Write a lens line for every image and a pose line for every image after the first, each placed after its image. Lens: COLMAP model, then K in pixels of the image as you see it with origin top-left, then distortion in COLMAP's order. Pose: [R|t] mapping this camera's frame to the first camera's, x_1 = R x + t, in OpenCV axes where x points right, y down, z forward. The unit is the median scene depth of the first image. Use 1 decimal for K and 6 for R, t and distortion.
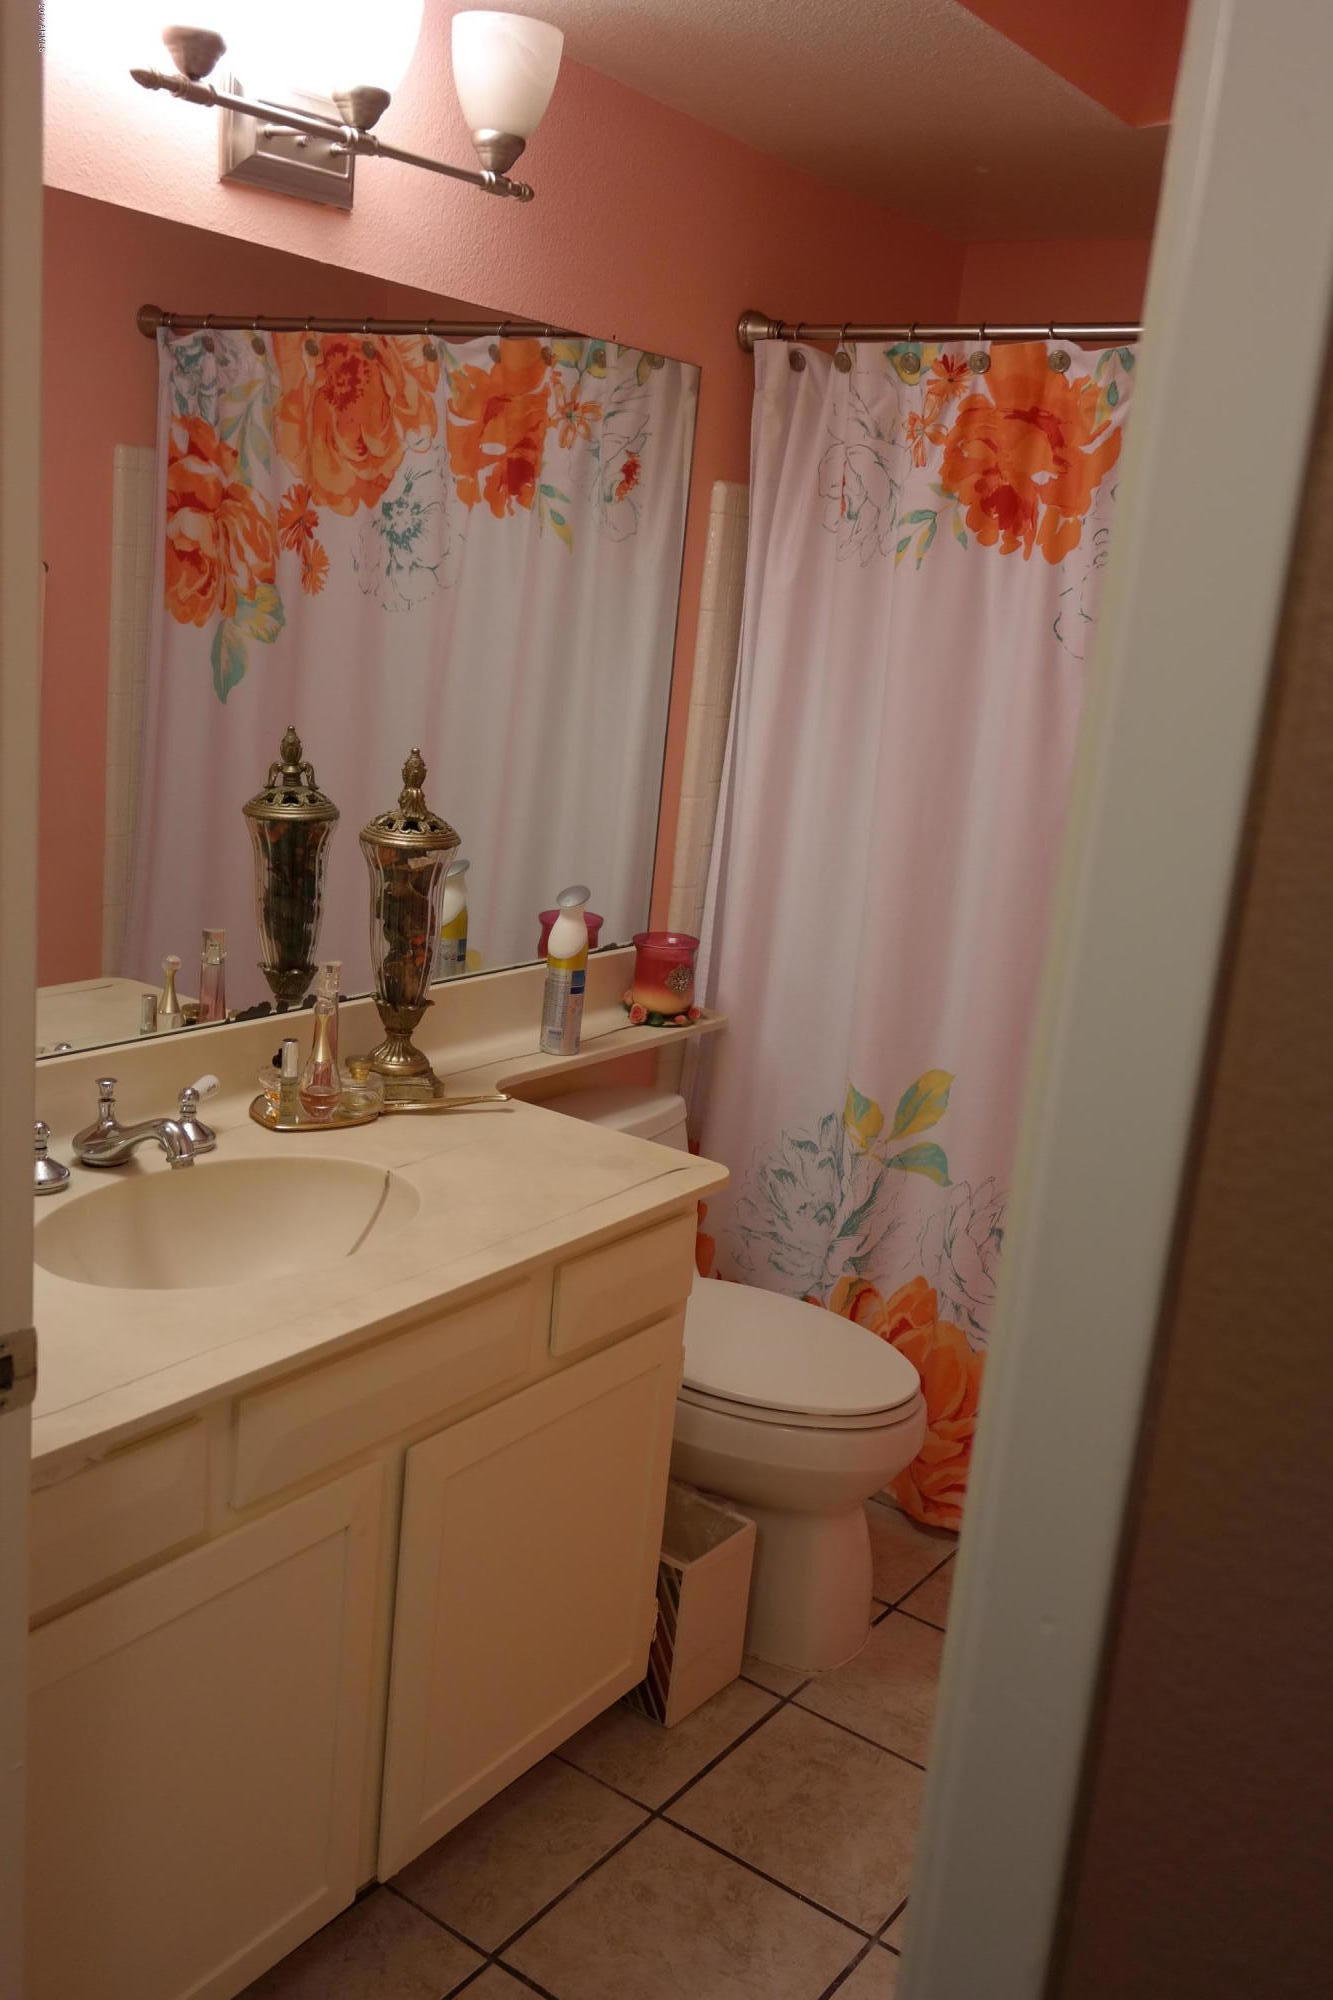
lens RADIAL K [[1782.5, 0, 668.8], [0, 1782.5, 1002.5], [0, 0, 1]] dist [0.011743, 0.005969]
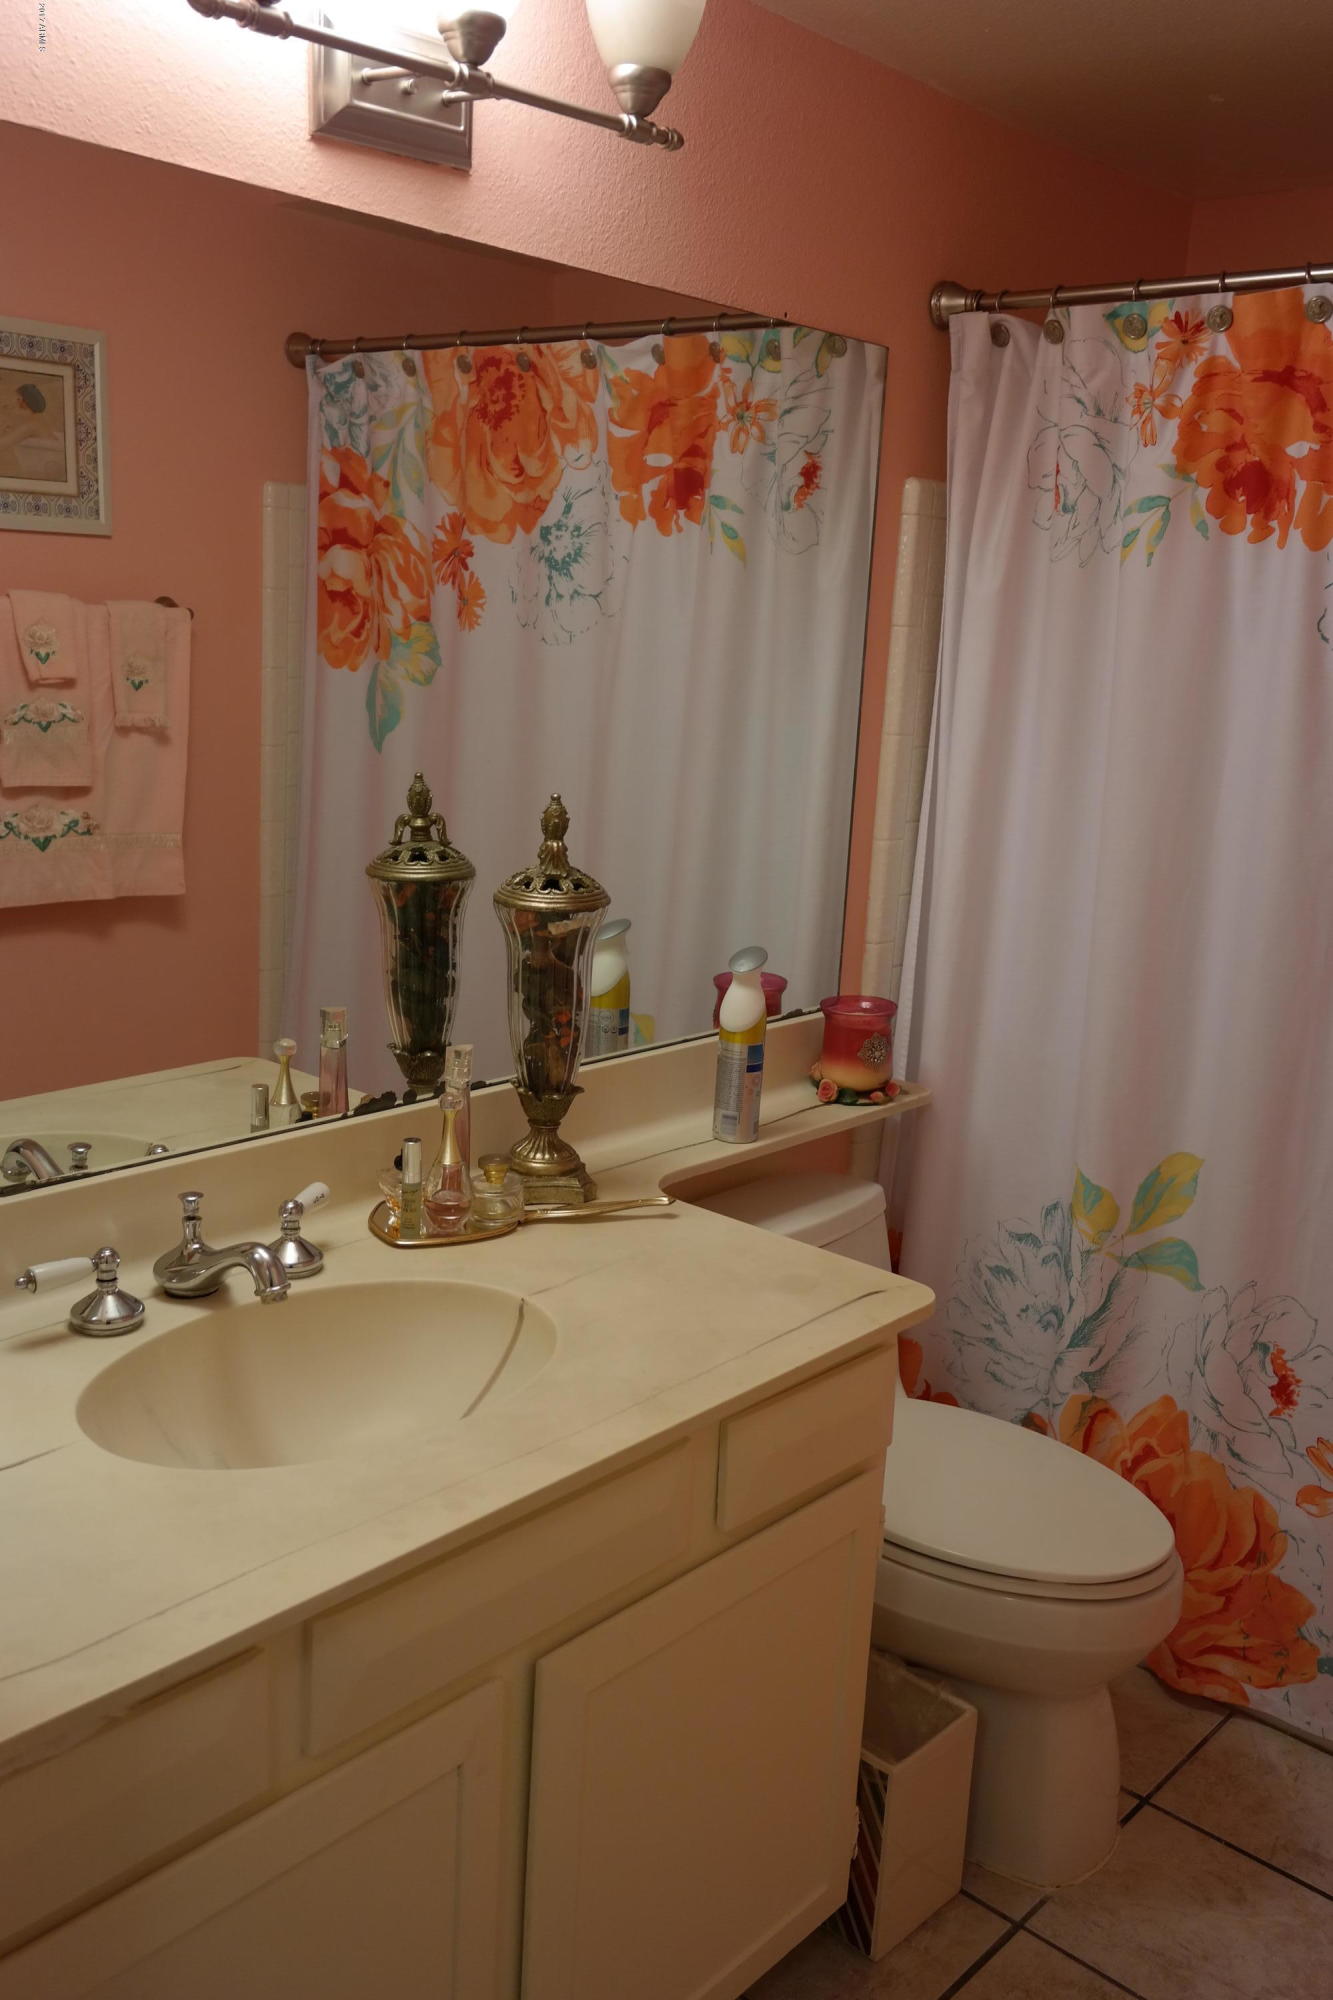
lens RADIAL K [[1782.5, 0, 662.3], [0, 1782.5, 997.0], [0, 0, 1]] dist [0.011743, 0.005969]
pose [[0.992795, -0.016790, -0.118643, 0.007026], [0.013751, 0.999557, -0.026385, -0.018372], [0.119034, 0.024564, 0.992586, 0.133481]]
